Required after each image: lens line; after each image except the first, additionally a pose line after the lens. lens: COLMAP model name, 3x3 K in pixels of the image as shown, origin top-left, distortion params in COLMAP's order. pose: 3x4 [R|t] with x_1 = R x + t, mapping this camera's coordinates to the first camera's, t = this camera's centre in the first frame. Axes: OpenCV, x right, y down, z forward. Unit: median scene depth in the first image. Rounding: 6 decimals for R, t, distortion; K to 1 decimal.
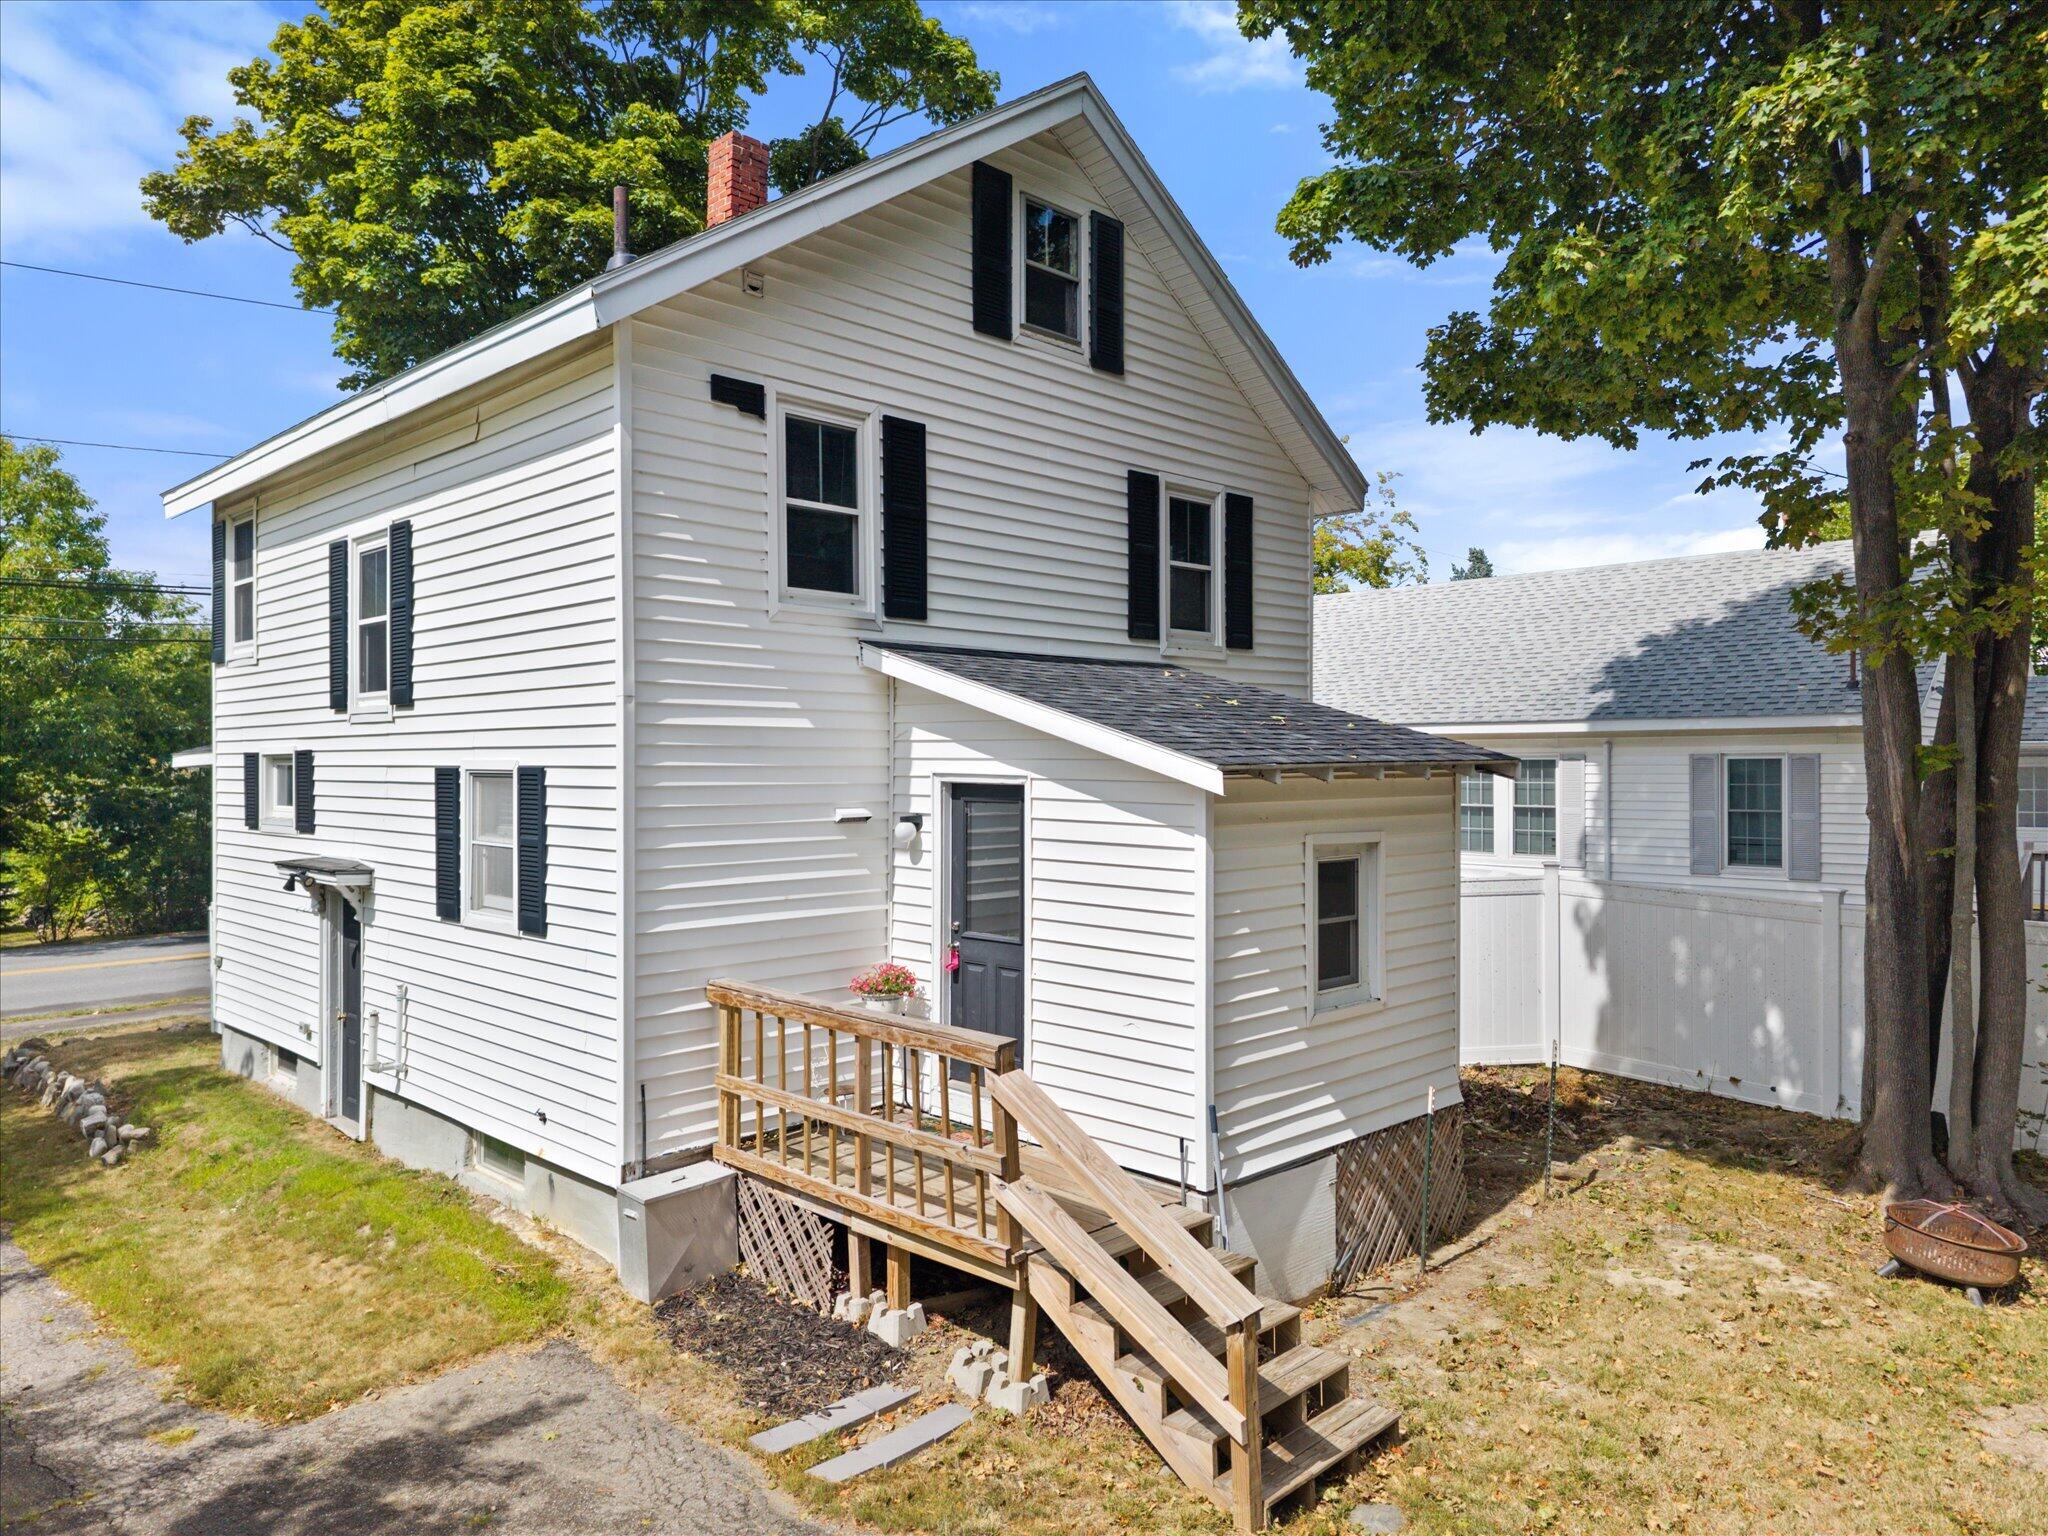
lens RADIAL K [[1372.4, 0, 1024.0], [0, 1372.4, 768.0], [0, 0, 1]] dist [0.000283, 0.000132]
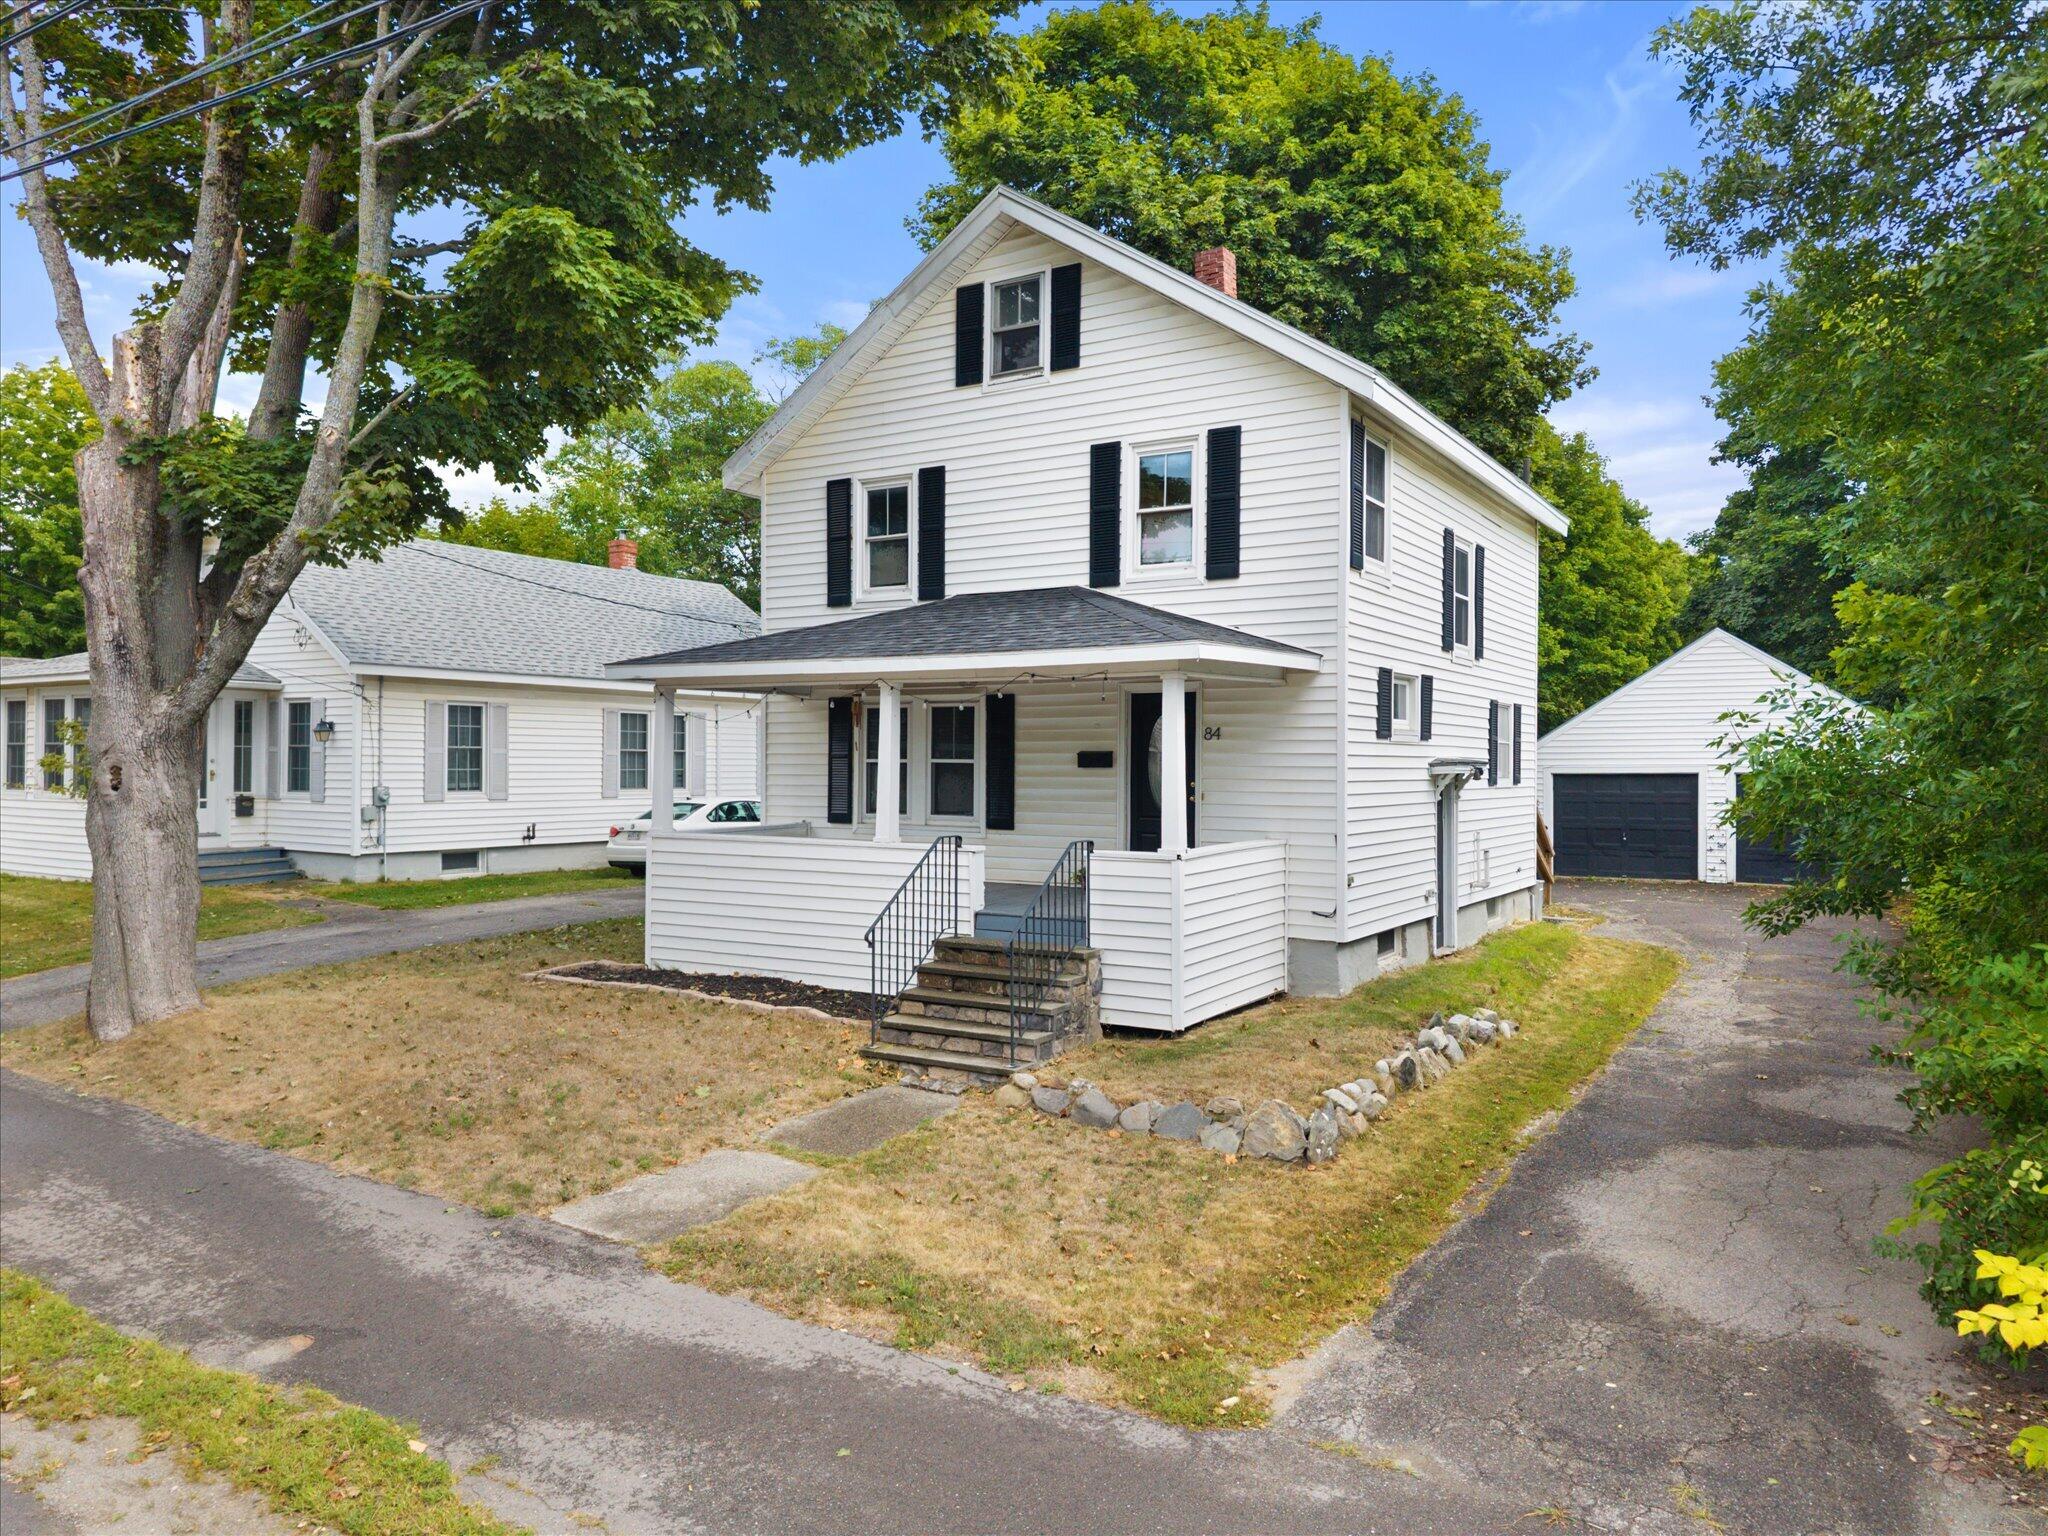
lens RADIAL K [[1372.4, 0, 1024.0], [0, 1372.4, 768.0], [0, 0, 1]] dist [0.000283, 0.000132]
pose [[0.229671, -0.021019, -0.973041, 1.267962], [-0.023944, 0.999342, -0.027239, 0.107726], [0.972974, 0.029554, 0.229017, 0.675716]]
